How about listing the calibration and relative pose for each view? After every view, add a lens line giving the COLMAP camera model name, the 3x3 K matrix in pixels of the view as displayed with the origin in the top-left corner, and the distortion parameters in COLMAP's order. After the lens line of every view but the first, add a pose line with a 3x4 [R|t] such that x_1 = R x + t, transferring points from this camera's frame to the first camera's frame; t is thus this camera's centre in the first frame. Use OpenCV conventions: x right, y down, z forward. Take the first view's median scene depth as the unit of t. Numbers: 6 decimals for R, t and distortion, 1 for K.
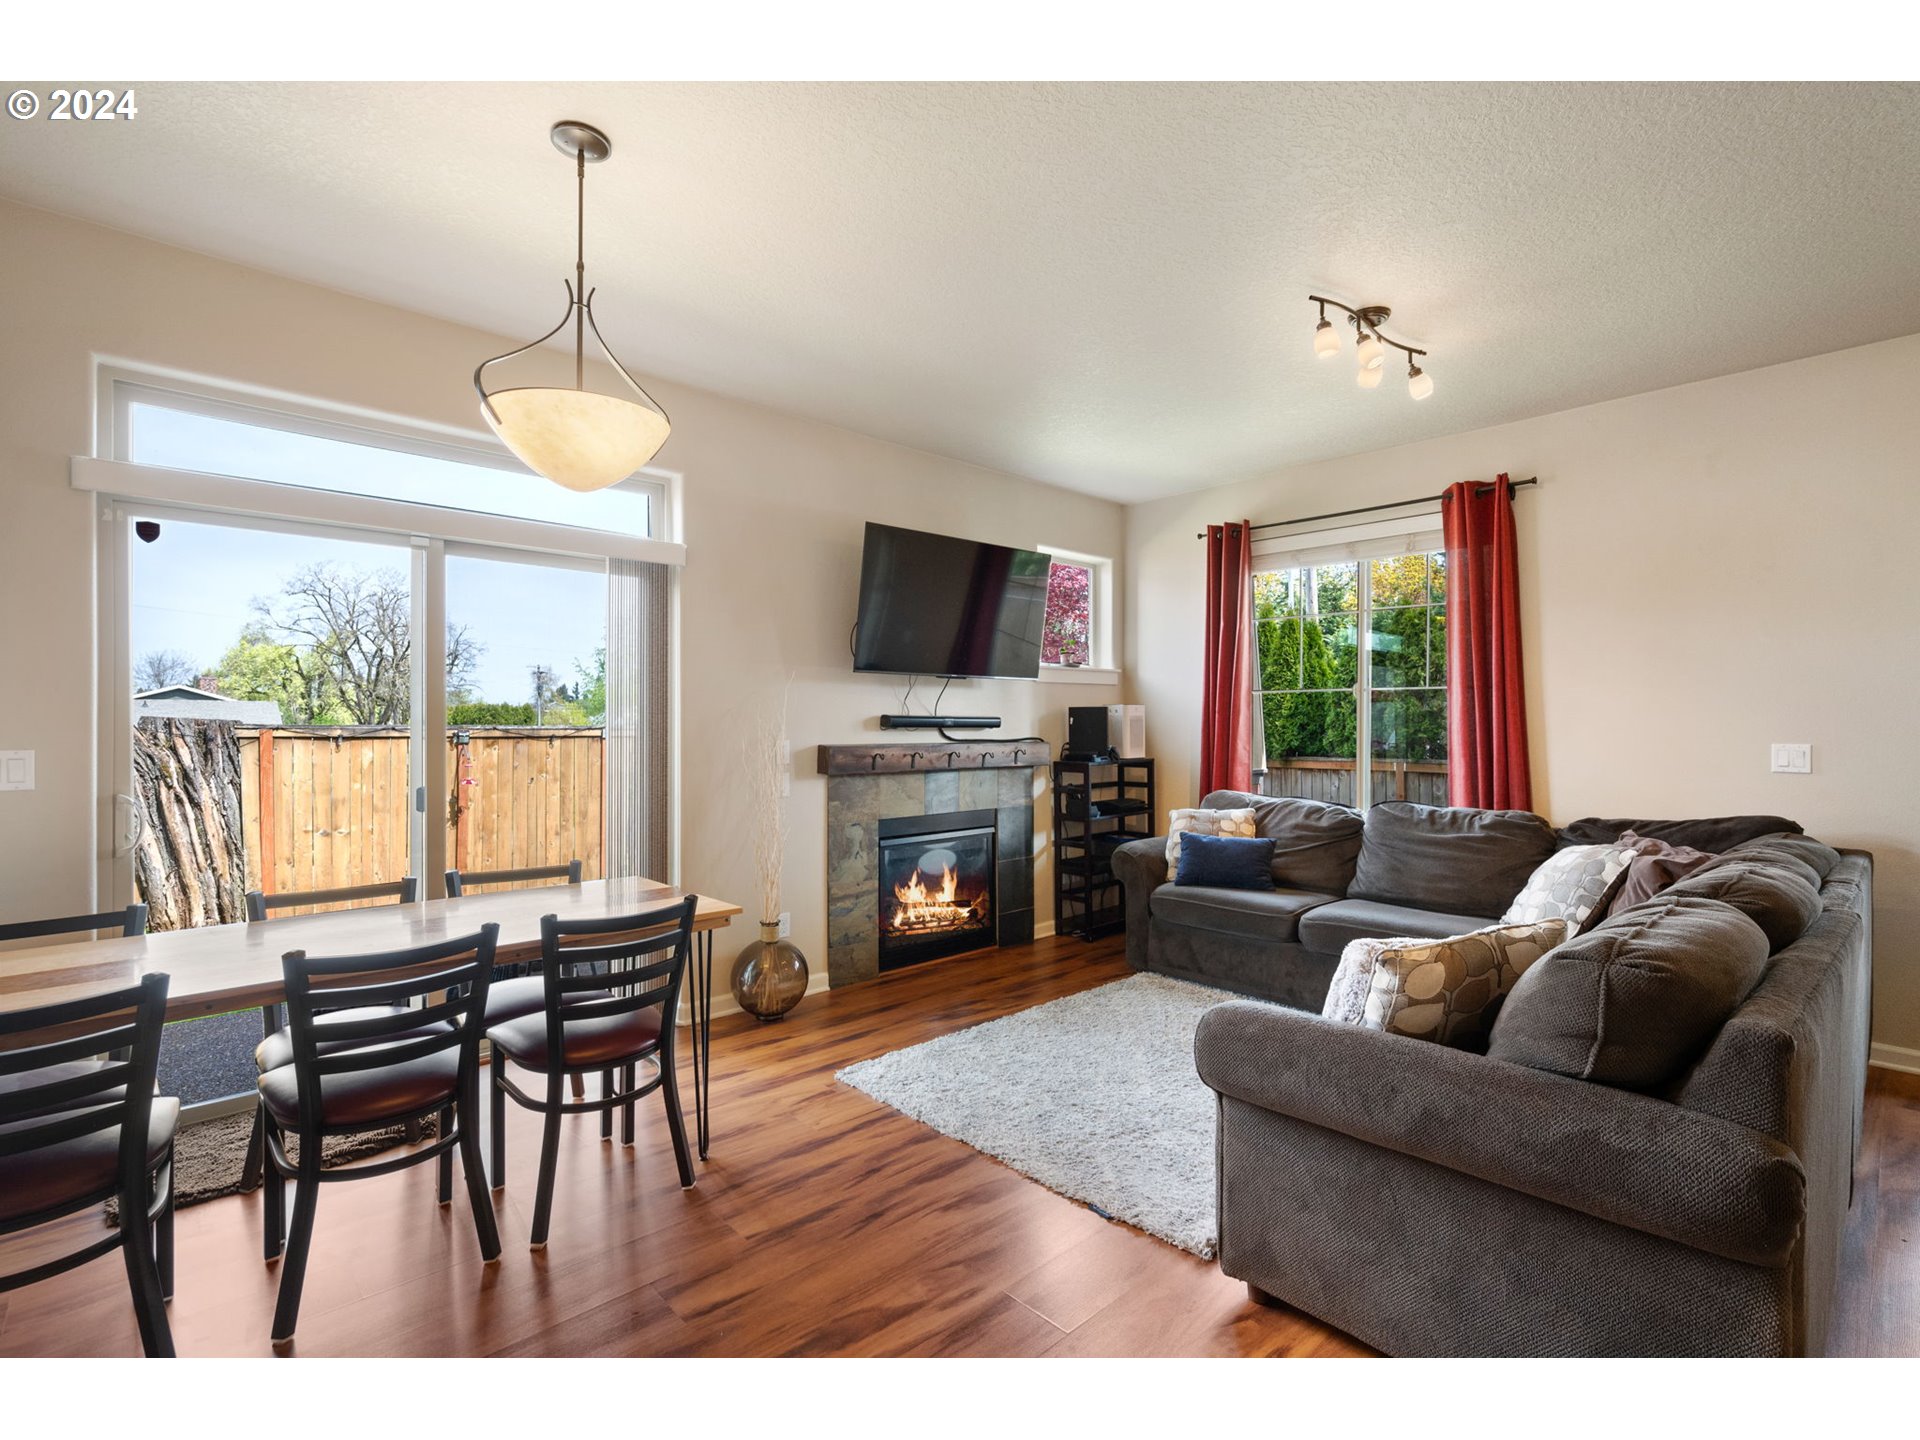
lens RADIAL K [[888.0, 0, 988.2], [0, 888.0, 719.6], [0, 0, 1]] dist [-0.003903, -0.000099]
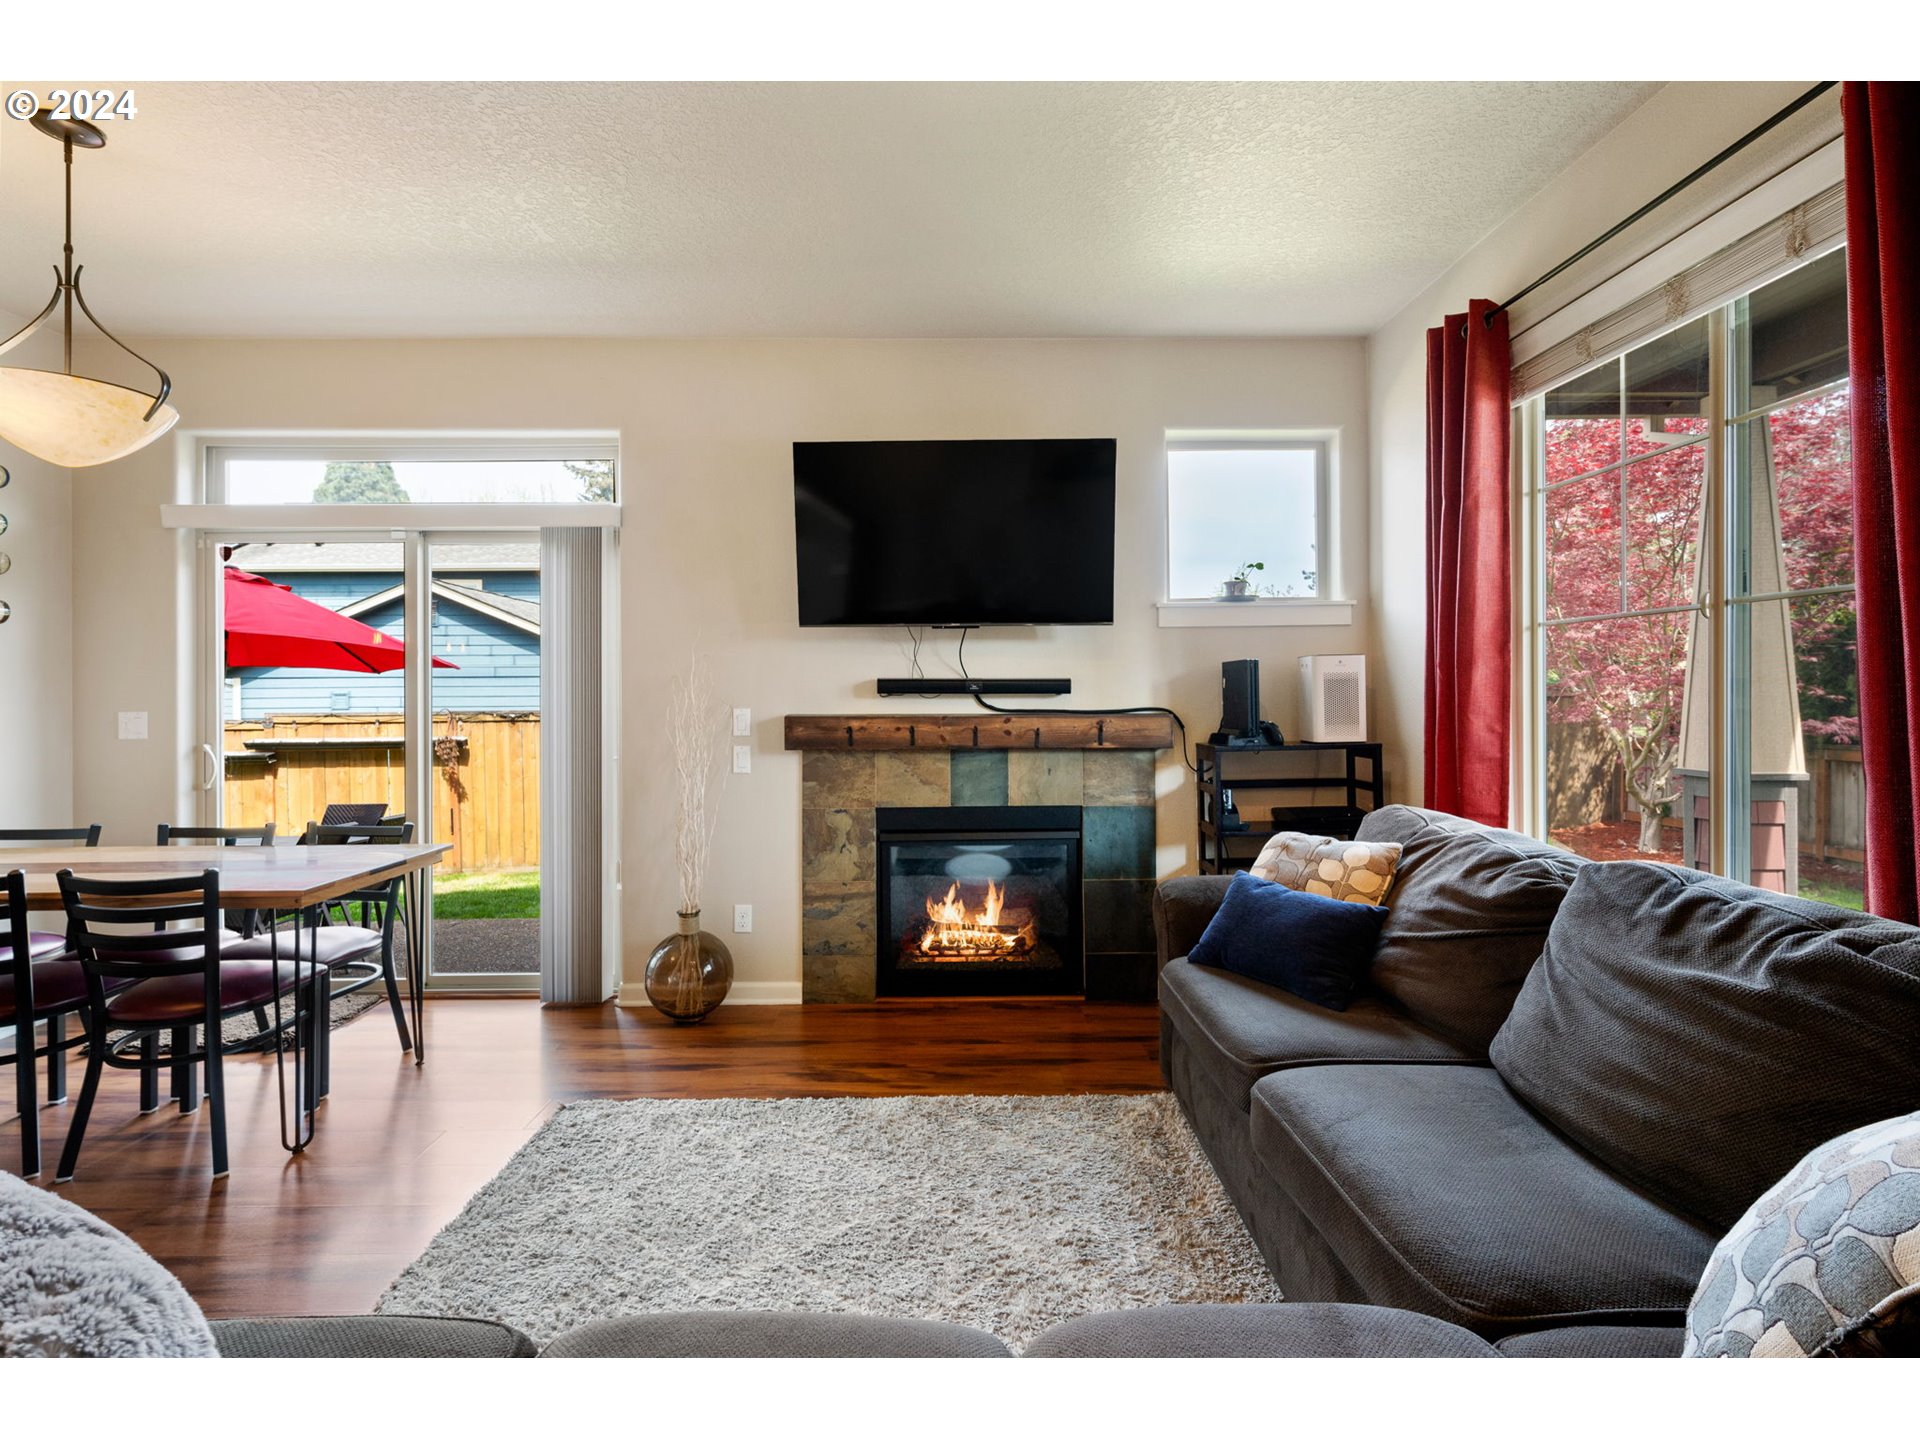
lens RADIAL K [[888.0, 0, 965.5], [0, 888.0, 697.7], [0, 0, 1]] dist [-0.003903, -0.000099]
pose [[0.724883, -0.006999, -0.688836, 0.490602], [0.008663, 0.999962, -0.001044, 0.013935], [0.688817, -0.005210, 0.724916, 0.467658]]
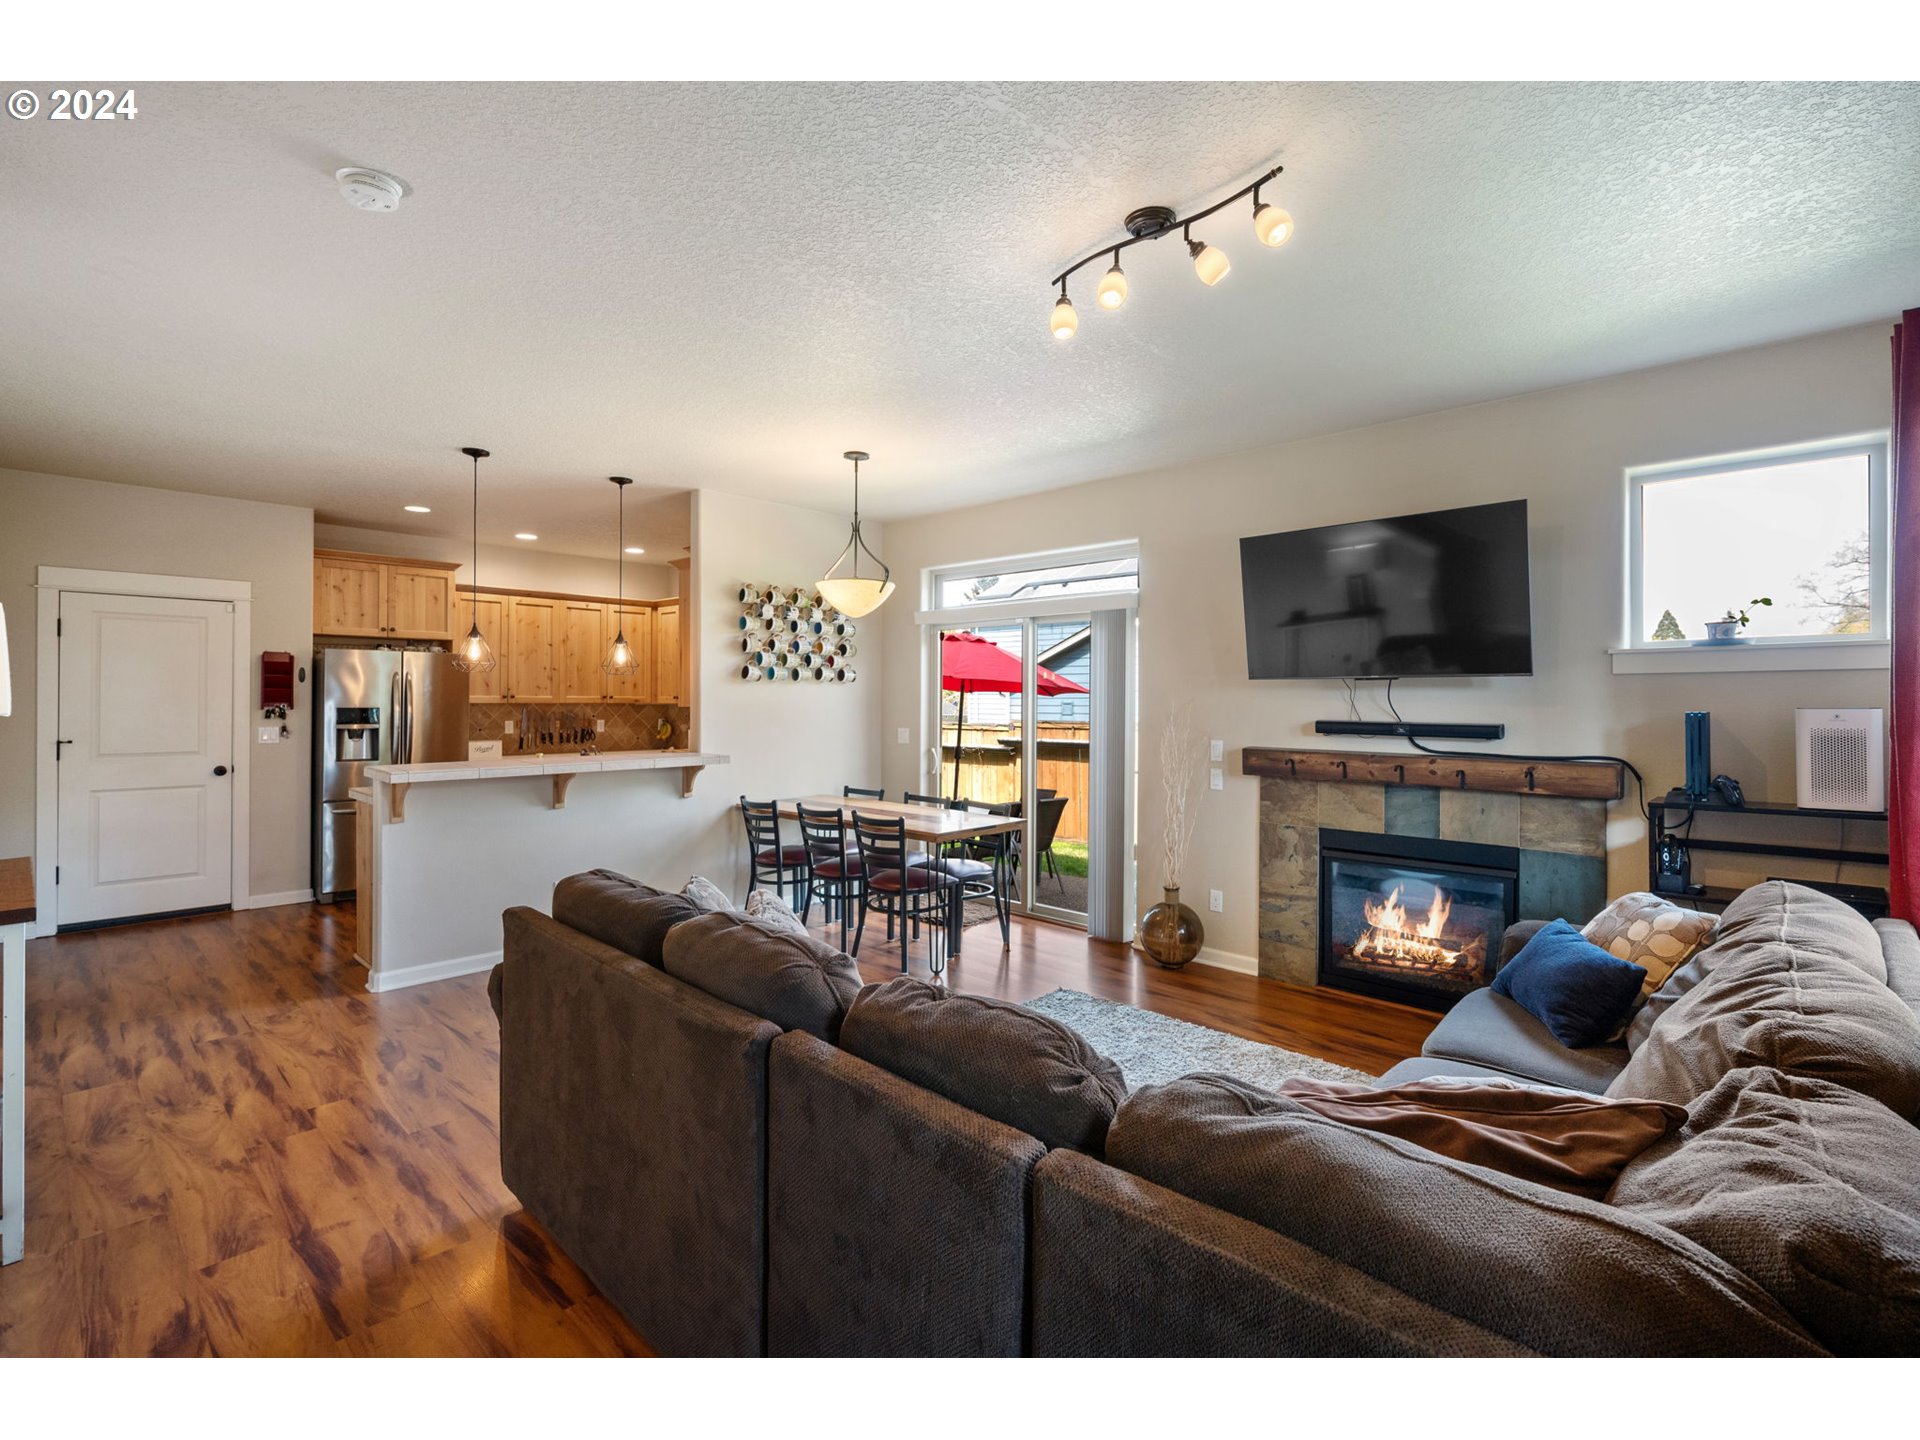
lens RADIAL K [[932.2, 0, 955.4], [0, 932.2, 702.3], [0, 0, 1]] dist [-0.002100, 0.001033]
pose [[0.013343, 0.003766, -0.999904, 0.883940], [-0.003949, 0.999985, 0.003714, -0.026287], [0.999903, 0.003899, 0.013358, 0.585828]]
